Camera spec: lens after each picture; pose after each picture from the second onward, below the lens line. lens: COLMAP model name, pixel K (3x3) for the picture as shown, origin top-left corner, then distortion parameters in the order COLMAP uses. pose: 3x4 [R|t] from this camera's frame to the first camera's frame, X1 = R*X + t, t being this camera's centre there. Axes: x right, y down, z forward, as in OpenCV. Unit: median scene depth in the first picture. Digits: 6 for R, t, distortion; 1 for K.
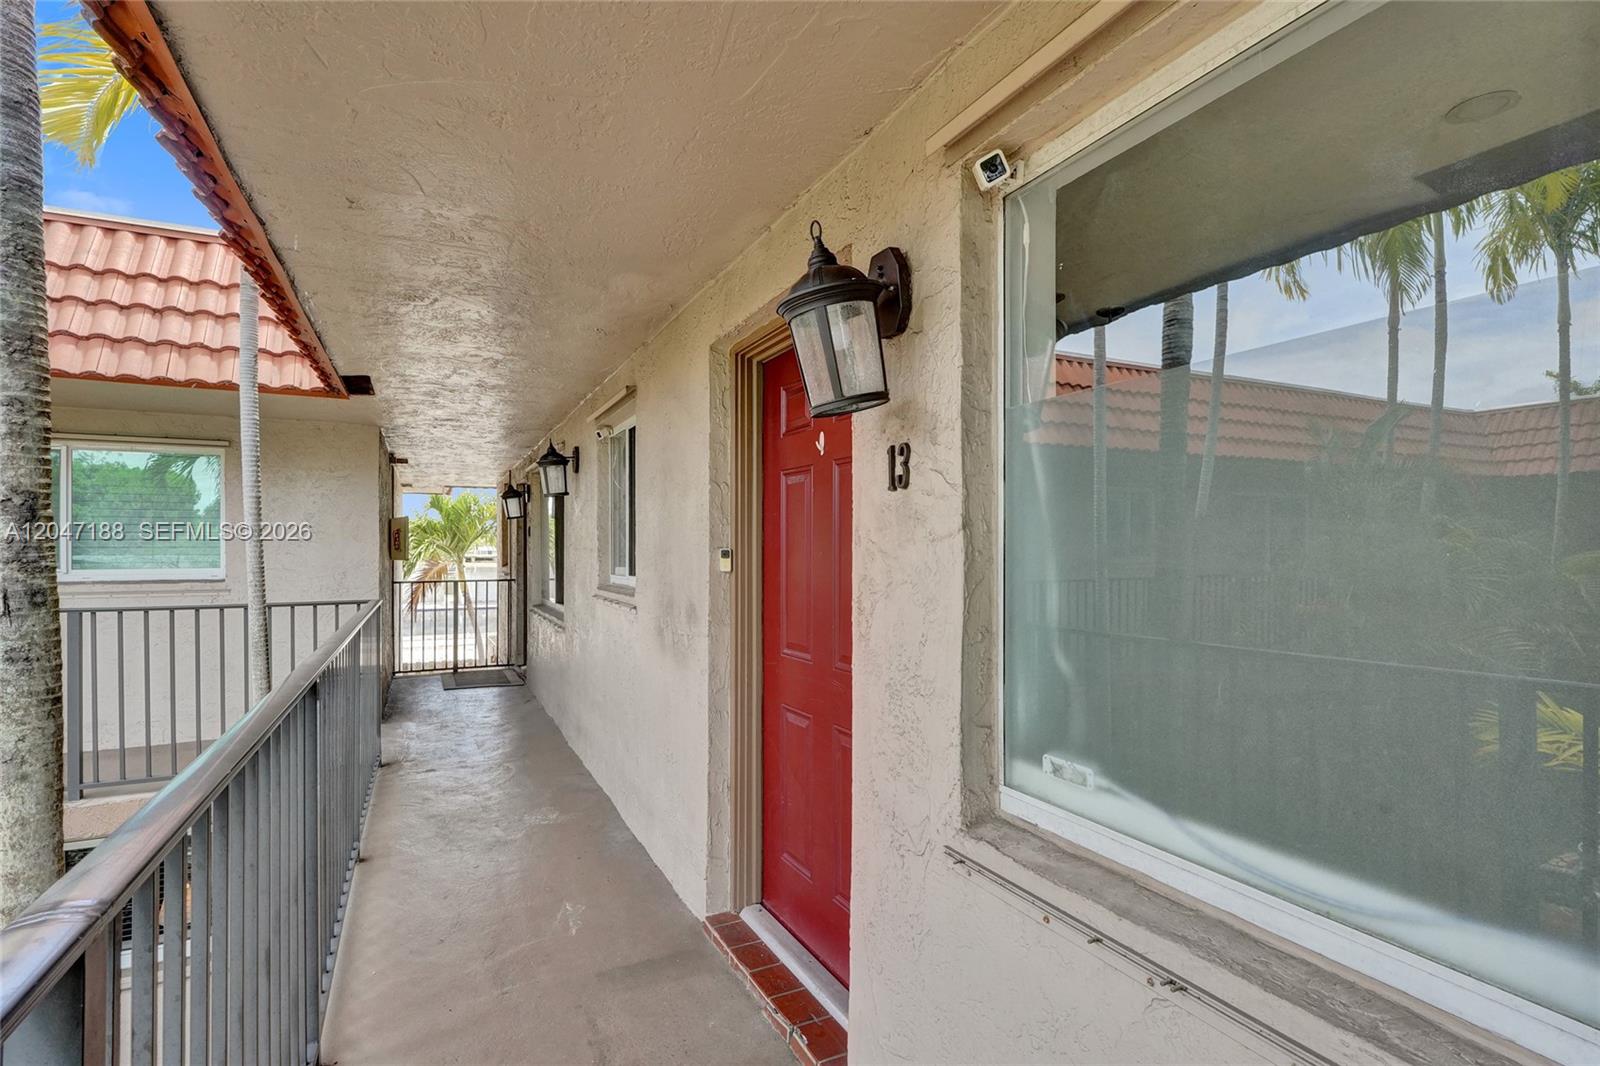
lens RADIAL K [[748.1, 0, 794.6], [0, 748.1, 538.3], [0, 0, 1]] dist [-0.004013, -0.000460]
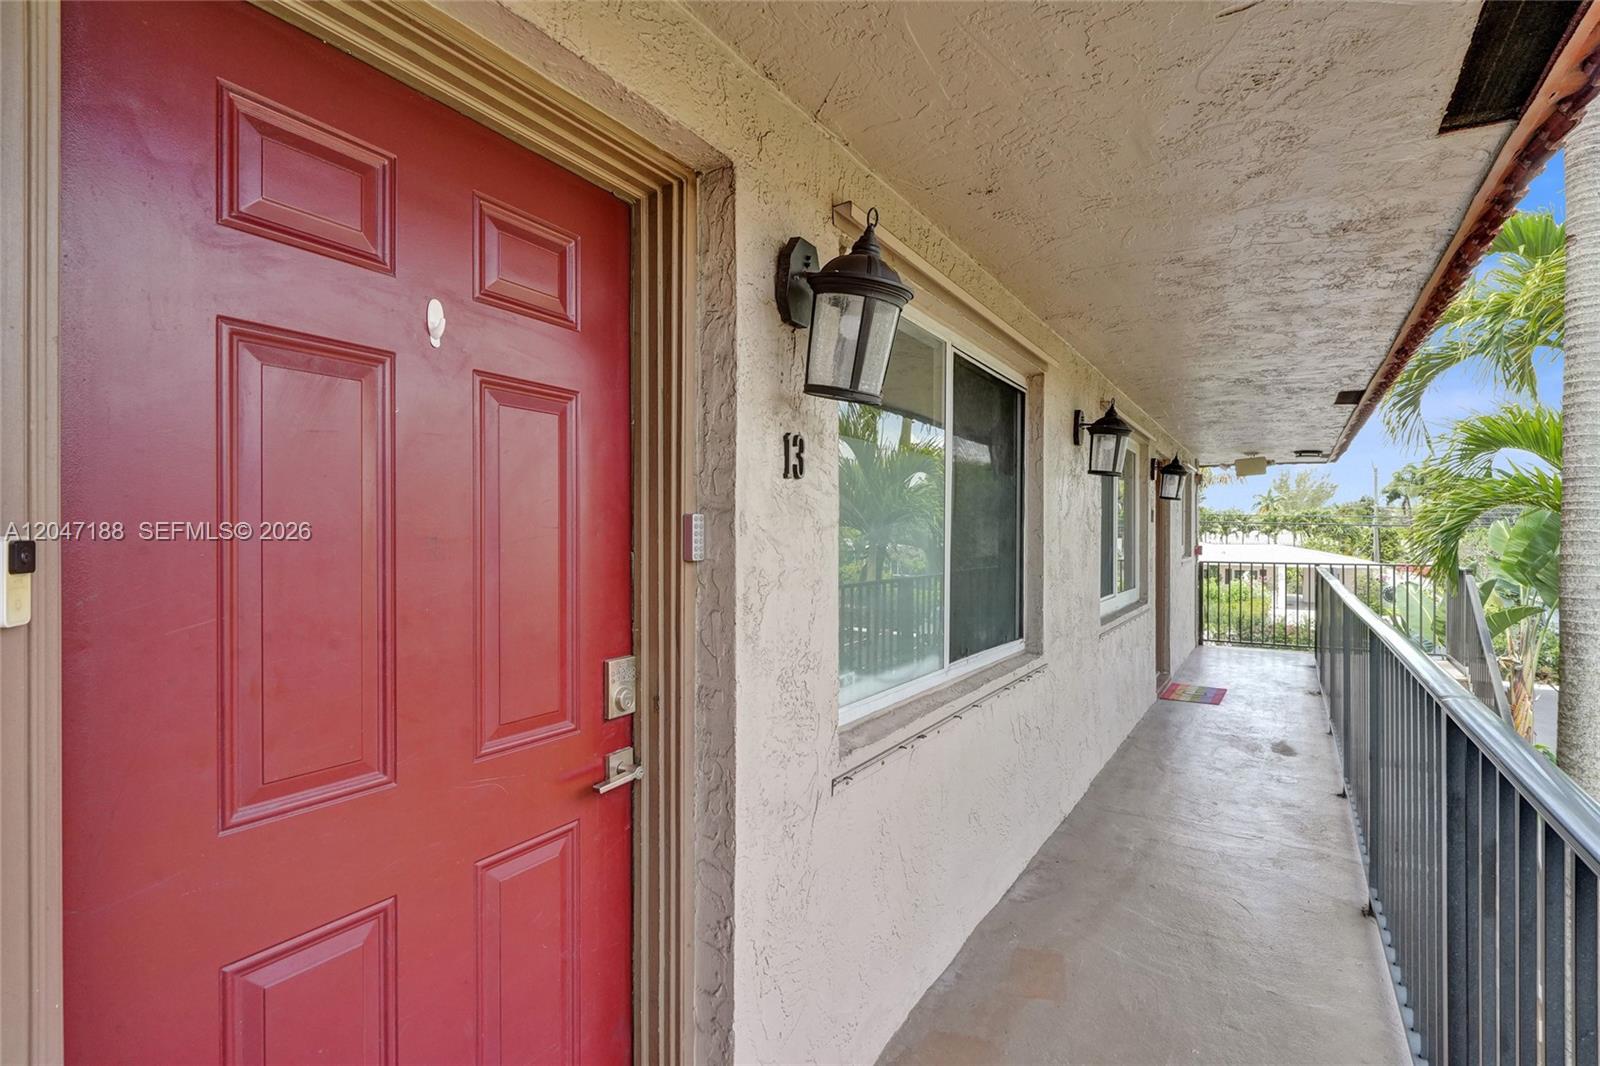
lens RADIAL K [[748.1, 0, 794.6], [0, 748.1, 538.3], [0, 0, 1]] dist [-0.004013, -0.000460]
pose [[-0.502098, 0.001185, 0.864810, -0.746018], [-0.005474, 0.999975, -0.004548, 0.020560], [-0.864793, -0.007017, -0.502079, 1.514450]]
